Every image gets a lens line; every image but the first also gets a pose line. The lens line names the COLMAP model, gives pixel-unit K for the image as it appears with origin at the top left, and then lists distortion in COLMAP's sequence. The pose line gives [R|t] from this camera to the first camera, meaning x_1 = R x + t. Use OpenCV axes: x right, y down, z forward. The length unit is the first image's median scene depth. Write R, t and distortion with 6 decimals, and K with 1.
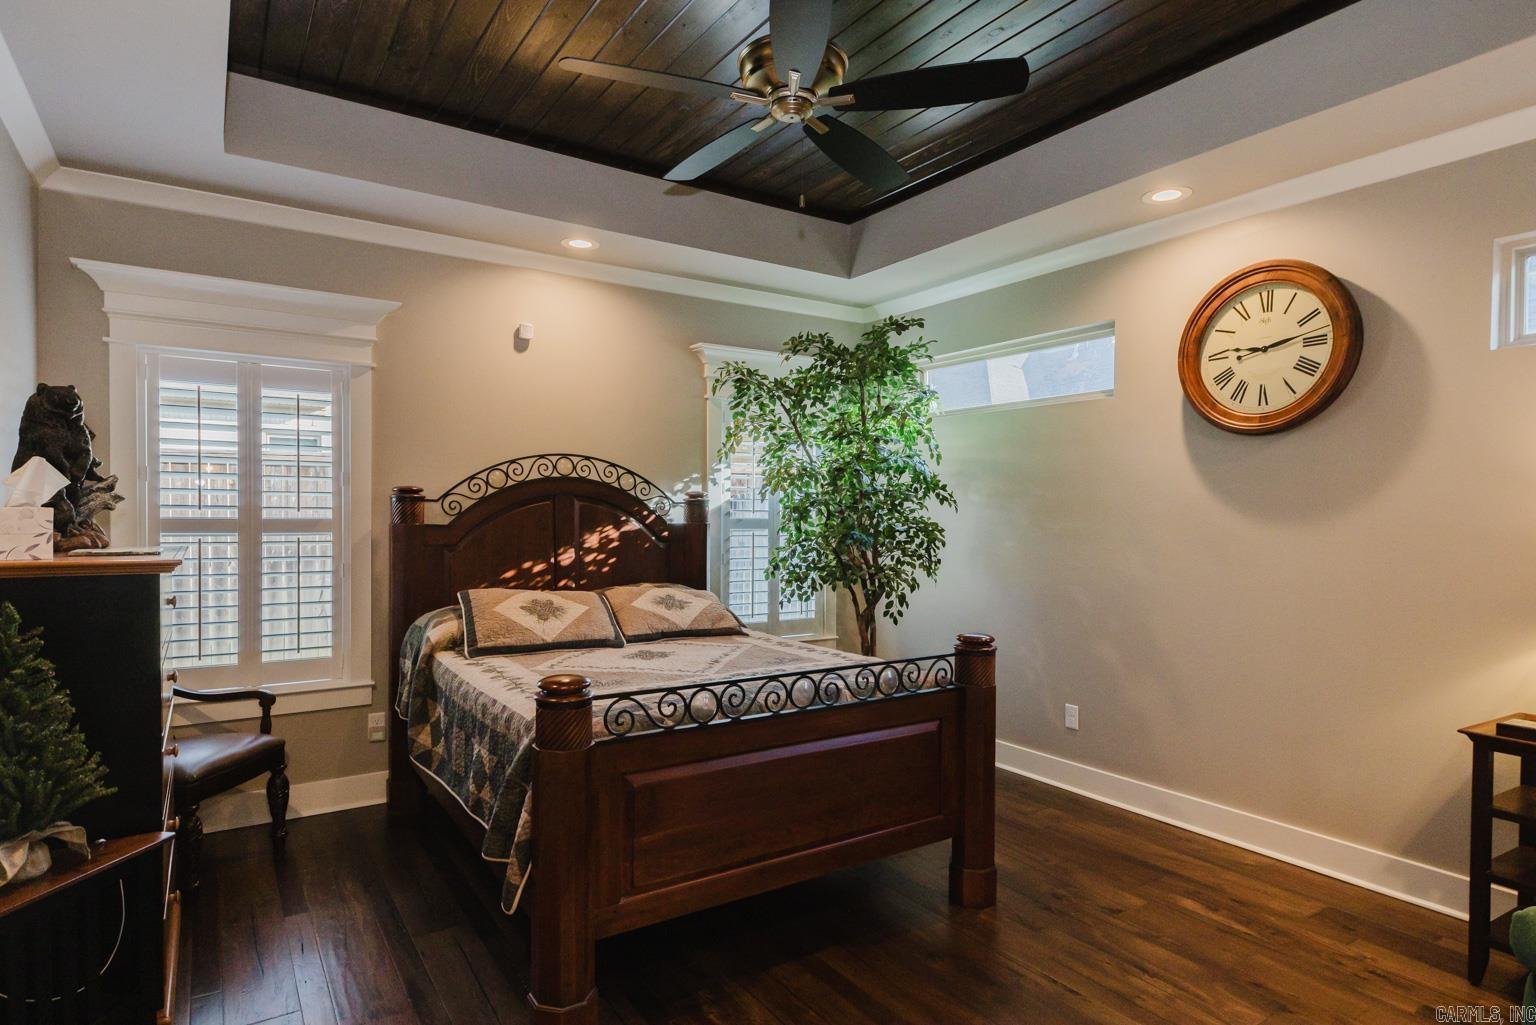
lens RADIAL K [[853.4, 0, 768.0], [0, 853.4, 512.5], [0, 0, 1]] dist [0.020643, -0.000590]
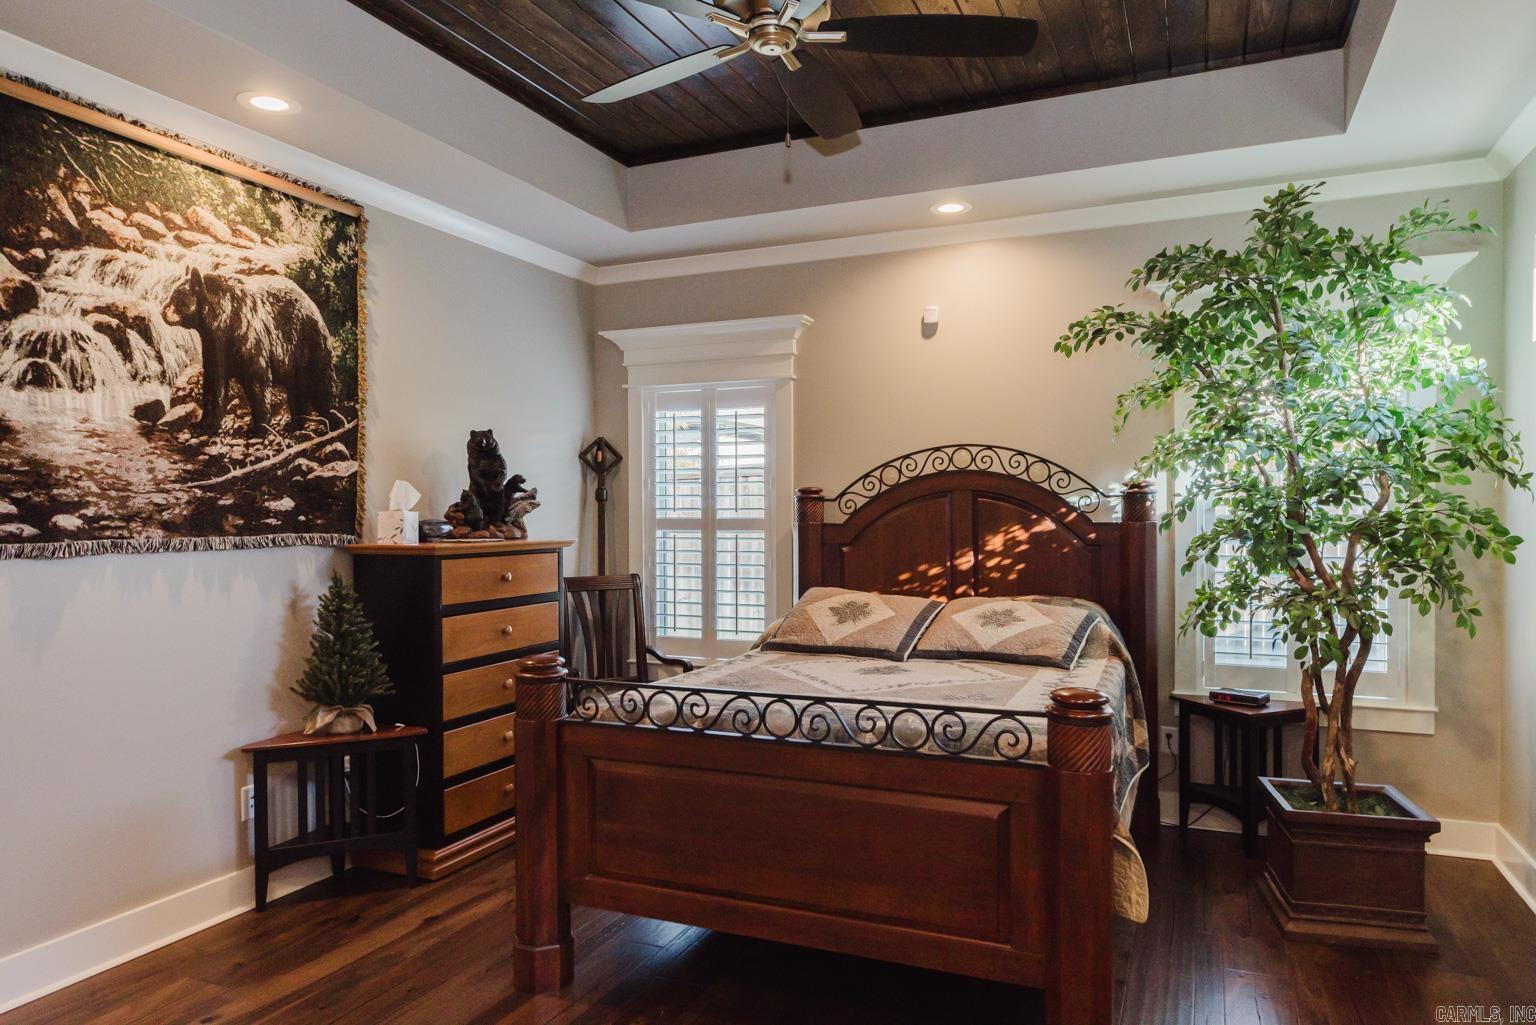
lens RADIAL K [[978.9, 0, 768.0], [0, 978.9, 512.5], [0, 0, 1]] dist [-0.005037, 0.000159]
pose [[0.545235, -0.010499, -0.838217, 0.522337], [0.008627, 0.999939, -0.006913, 0.007728], [0.838239, -0.003462, 0.545293, 0.284391]]
